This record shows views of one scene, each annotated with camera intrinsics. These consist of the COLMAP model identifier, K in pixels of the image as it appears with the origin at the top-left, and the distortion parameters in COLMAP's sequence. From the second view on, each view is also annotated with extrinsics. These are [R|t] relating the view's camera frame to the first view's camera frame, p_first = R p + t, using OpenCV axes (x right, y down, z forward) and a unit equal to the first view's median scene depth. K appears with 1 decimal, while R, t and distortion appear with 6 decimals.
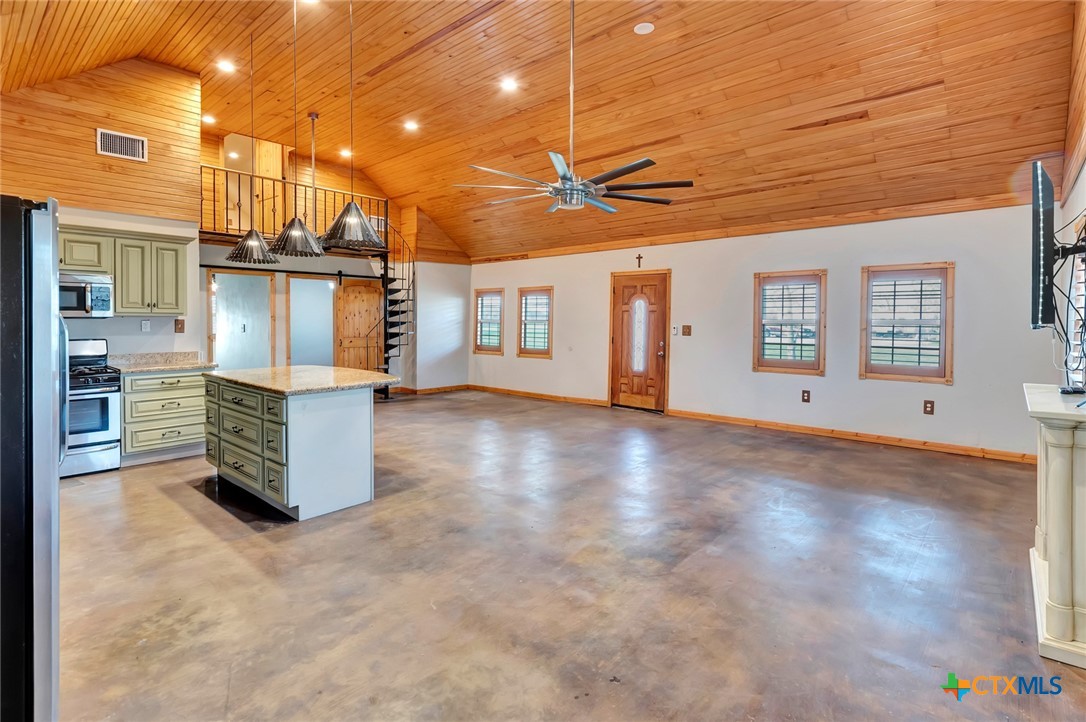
lens RADIAL K [[527.0, 0, 545.2], [0, 527.0, 325.6], [0, 0, 1]] dist [-0.000106, -0.000130]
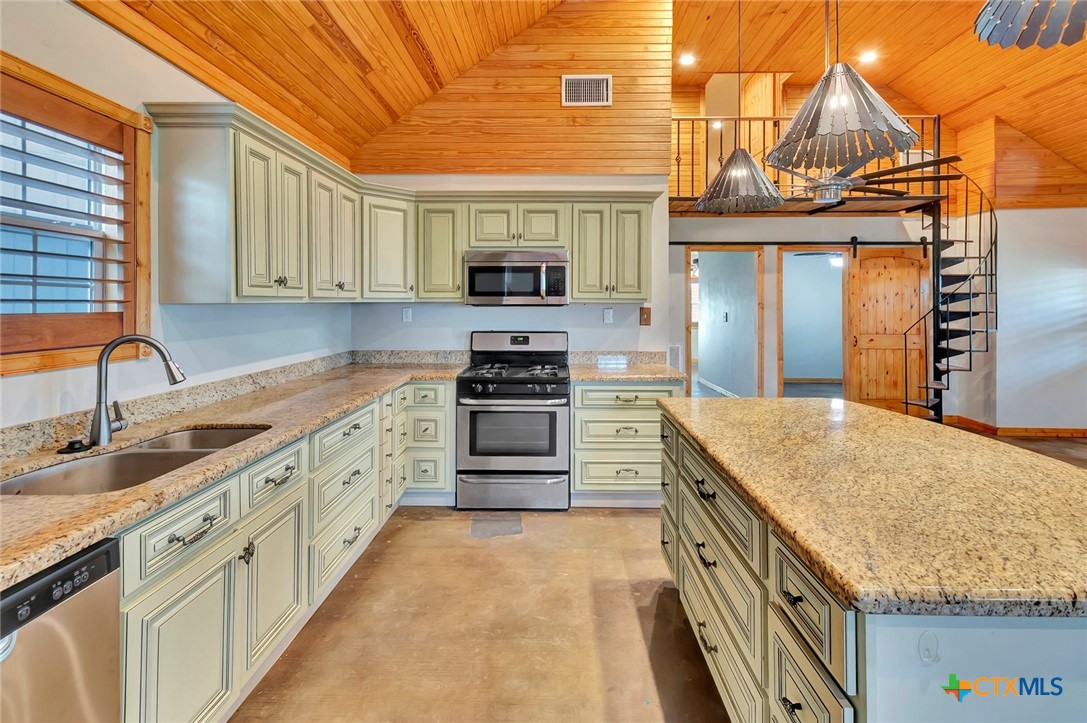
lens RADIAL K [[484.6, 0, 552.1], [0, 484.6, 303.3], [0, 0, 1]] dist [-0.000633, -0.000435]
pose [[0.647727, -0.002074, -0.761869, -0.169655], [-0.010994, 0.999867, -0.012069, -0.005183], [0.761793, 0.016194, 0.647618, 0.300421]]
